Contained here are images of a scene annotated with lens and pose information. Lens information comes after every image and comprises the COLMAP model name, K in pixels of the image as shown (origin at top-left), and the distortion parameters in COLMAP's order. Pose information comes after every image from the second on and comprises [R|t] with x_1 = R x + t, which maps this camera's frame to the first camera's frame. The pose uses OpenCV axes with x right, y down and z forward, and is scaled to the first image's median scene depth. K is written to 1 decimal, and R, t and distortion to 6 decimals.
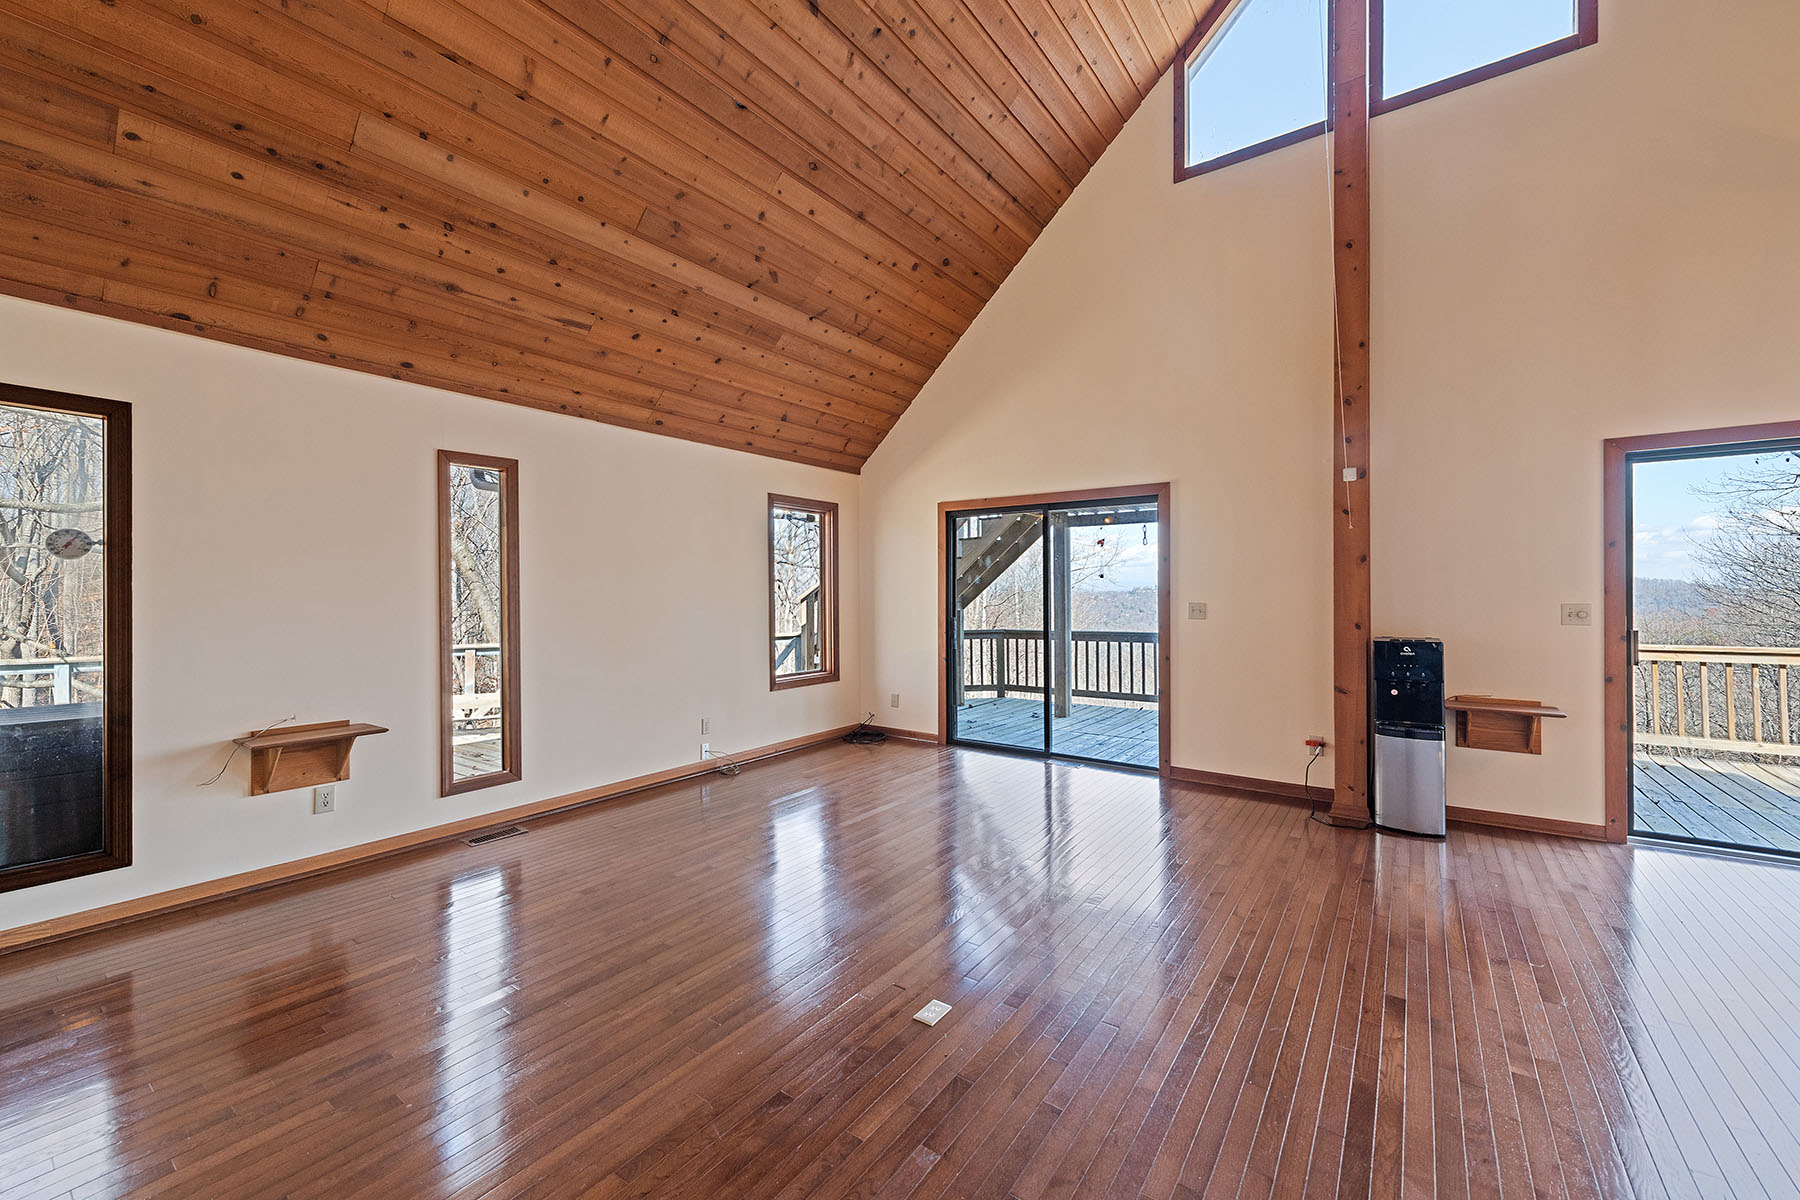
lens RADIAL K [[711.9, 0, 899.7], [0, 711.9, 595.9], [0, 0, 1]] dist [0.004398, -0.000286]
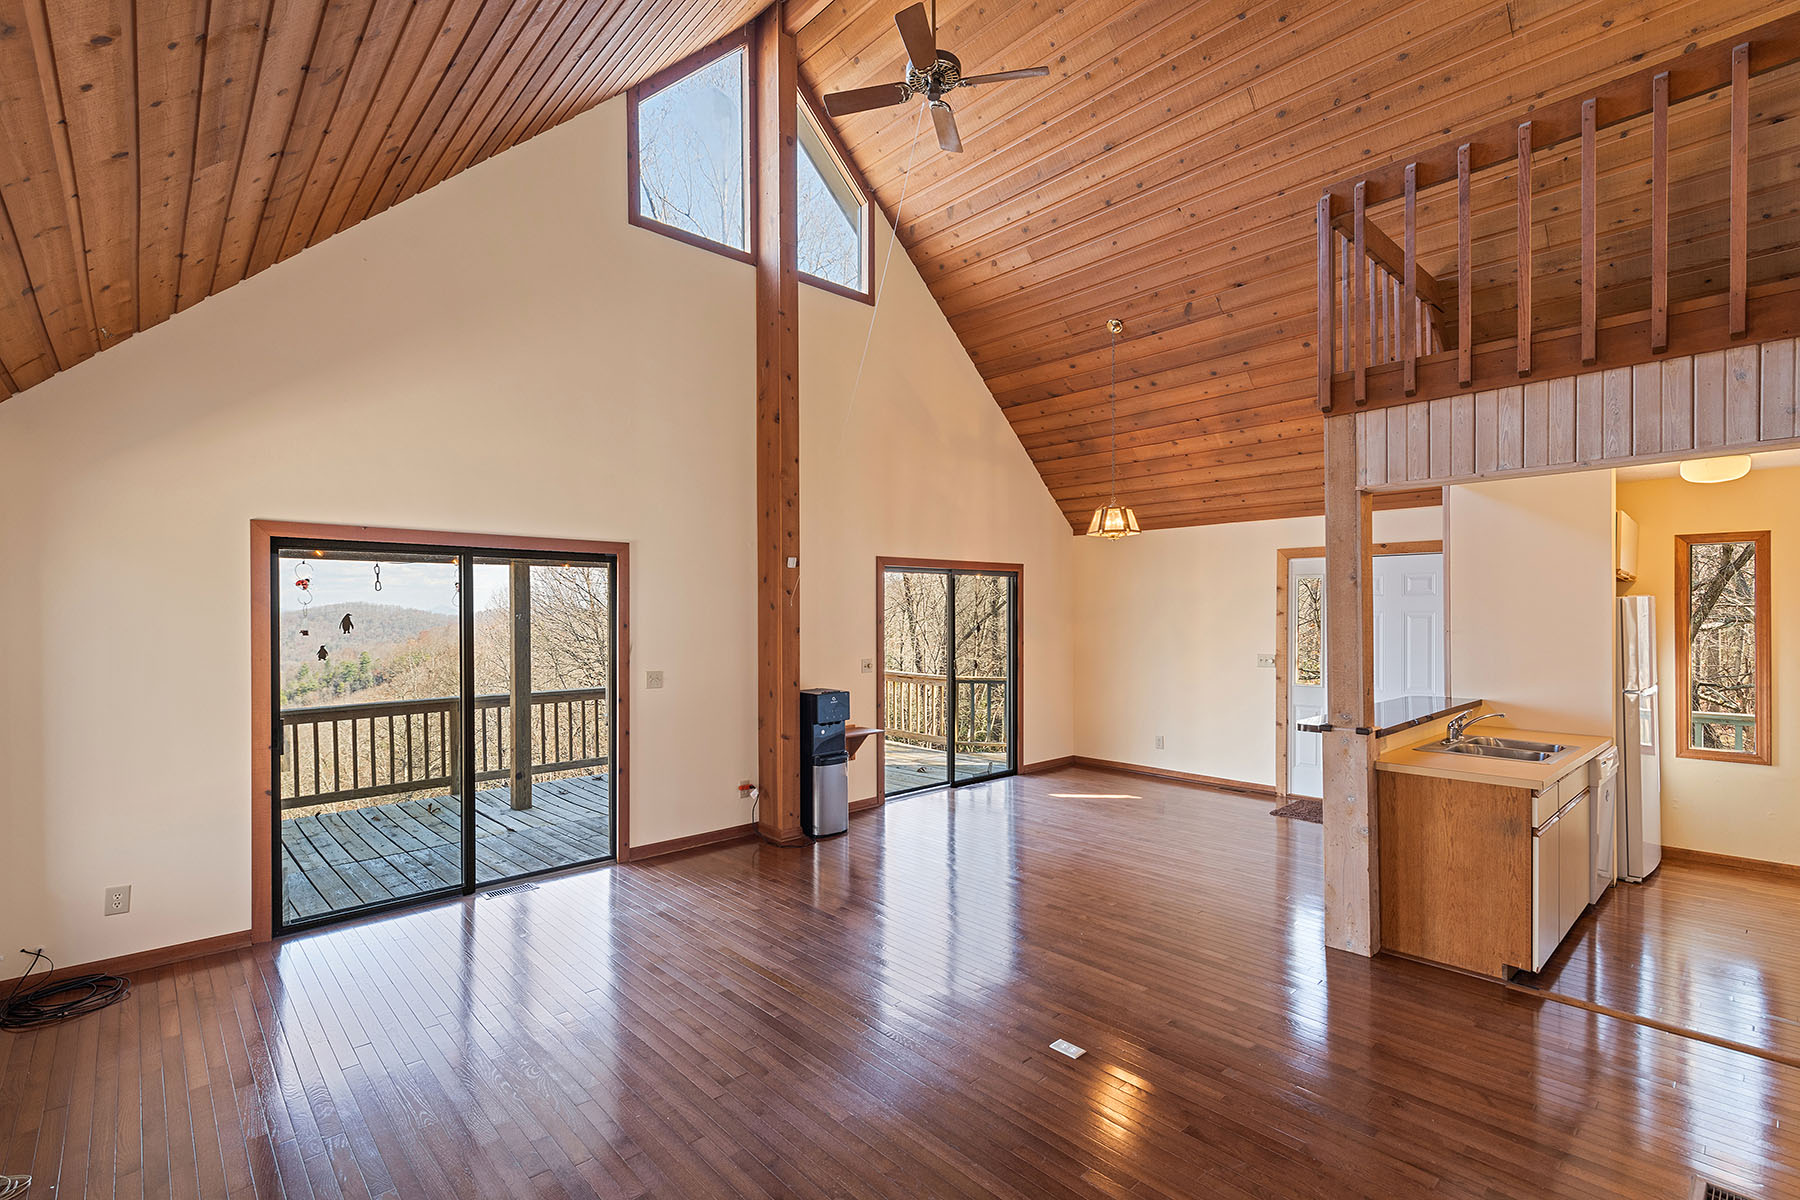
lens RADIAL K [[806.6, 0, 890.7], [0, 806.6, 615.1], [0, 0, 1]] dist [0.003670, 0.000459]
pose [[0.195106, -0.001302, 0.980781, -0.848409], [0.007629, 0.999971, -0.000190, -0.090768], [-0.980752, 0.007519, 0.195110, 0.665932]]
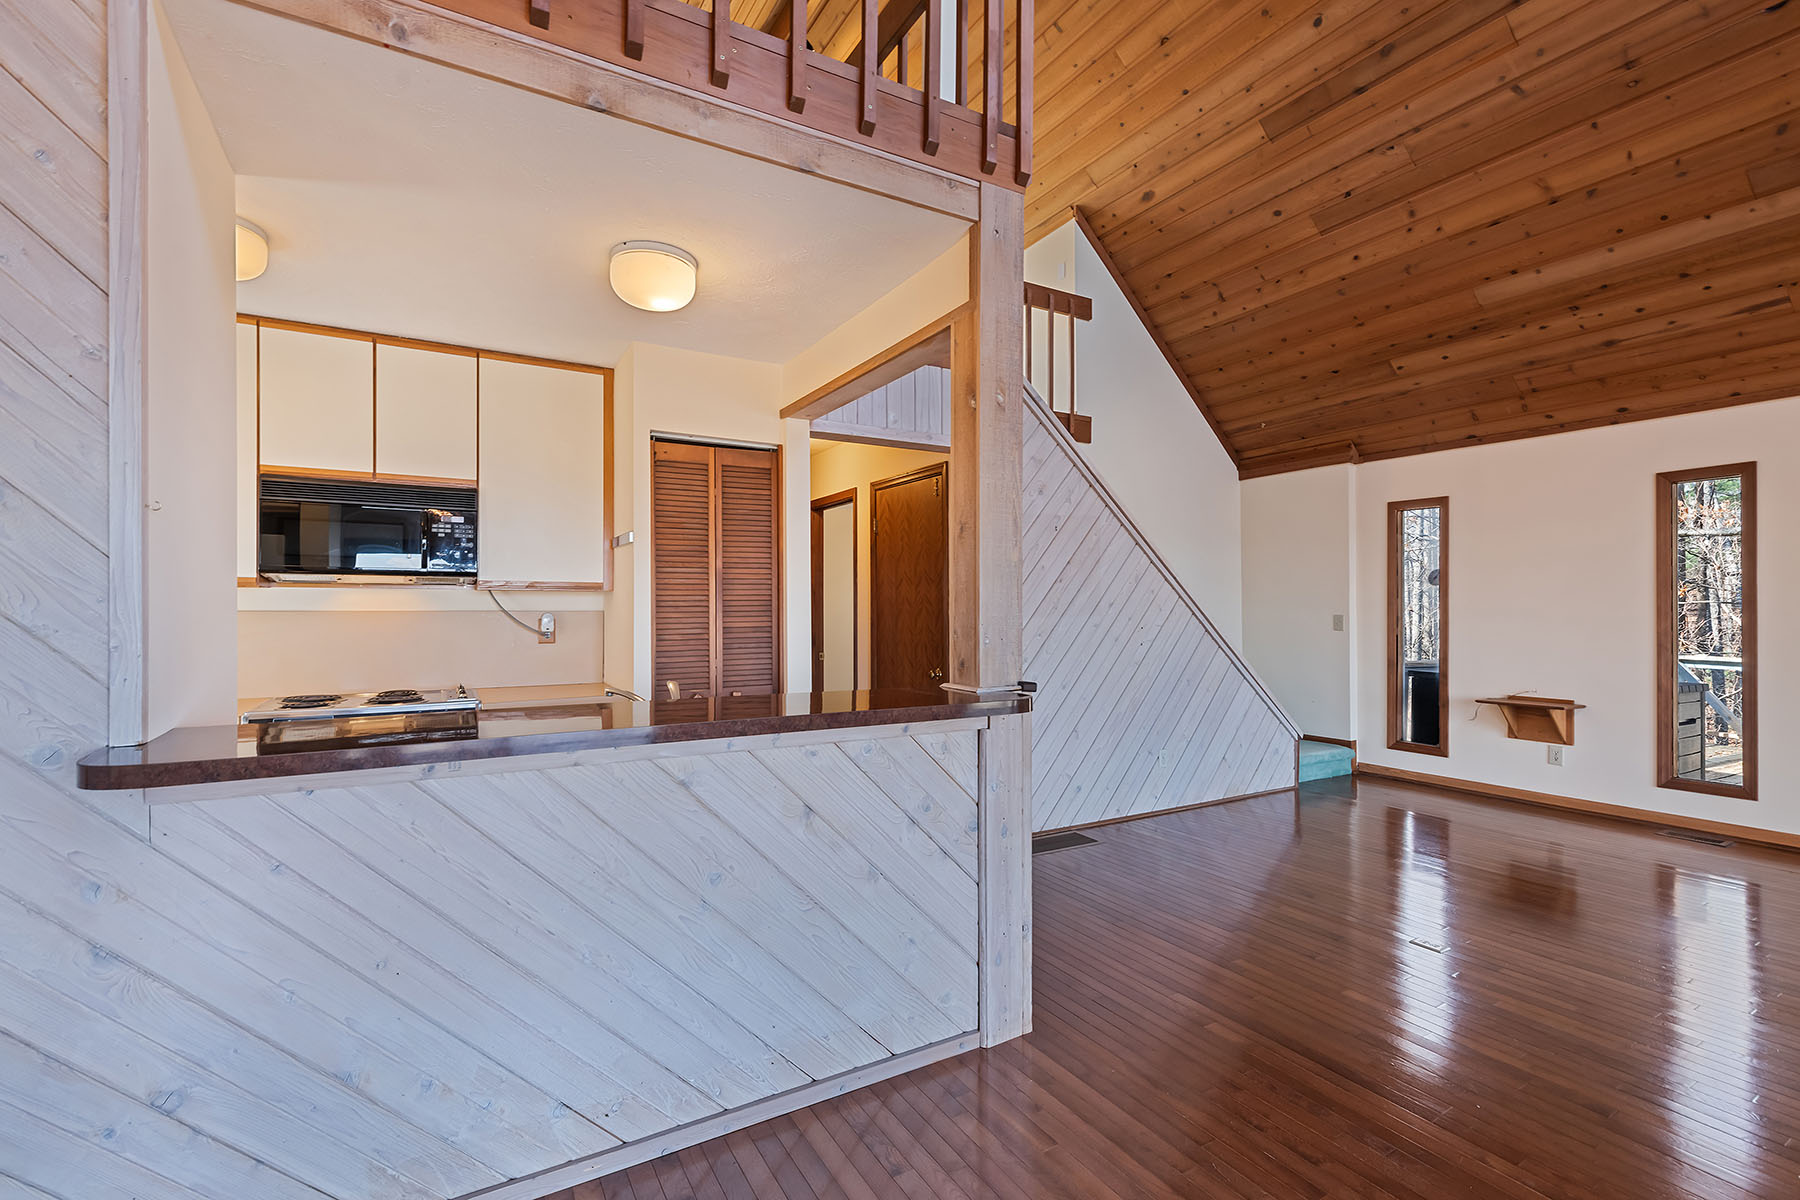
lens RADIAL K [[806.6, 0, 902.4], [0, 806.6, 597.7], [0, 0, 1]] dist [0.003670, 0.000459]
pose [[-0.397387, -0.010018, -0.917596, 1.068686], [0.002084, 0.999928, -0.011820, 0.001158], [0.917649, -0.006610, -0.397337, 0.461250]]
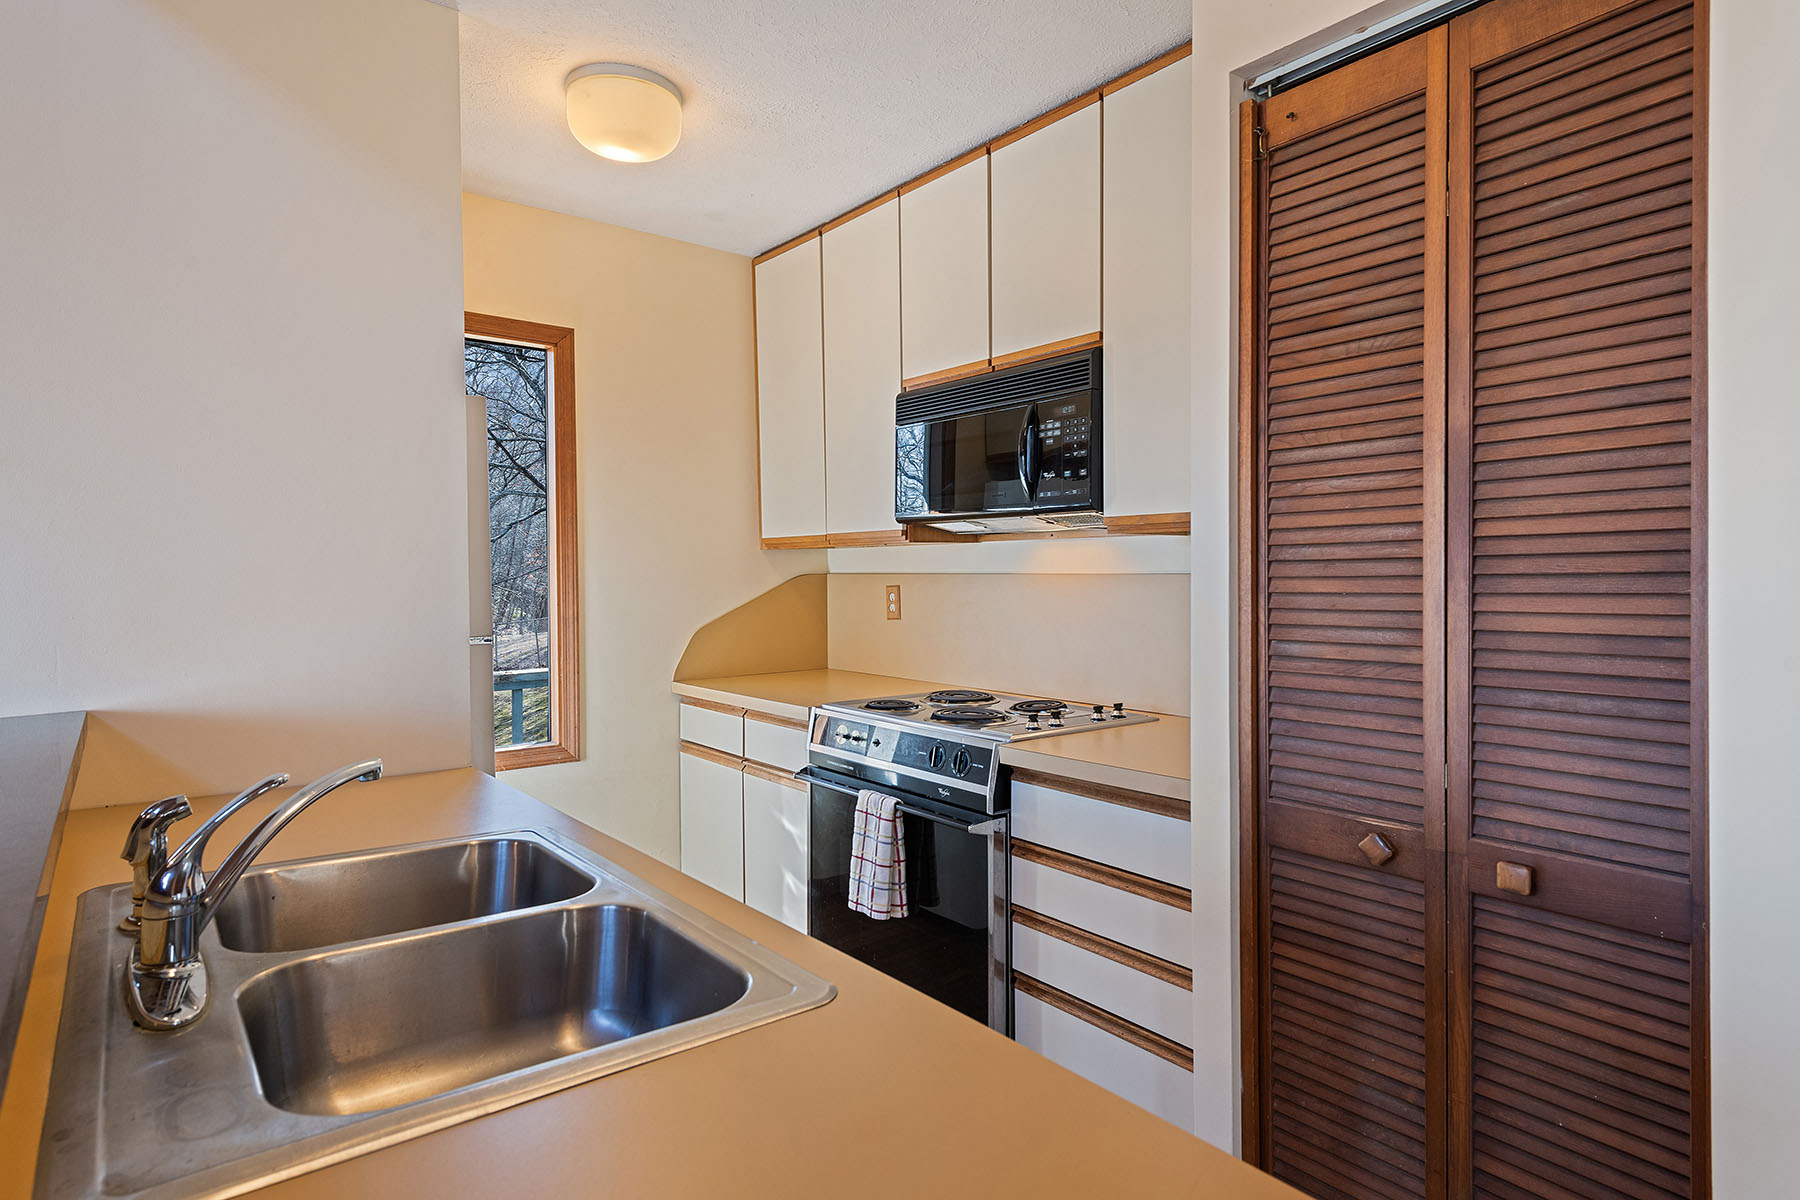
lens RADIAL K [[968.6, 0, 897.6], [0, 968.6, 584.0], [0, 0, 1]] dist [0.019441, -0.001387]
pose [[-0.968018, 0.005412, 0.250821, 0.308426], [0.009444, 0.999845, 0.014873, 0.001665], [-0.250701, 0.016766, -0.967919, 0.241903]]
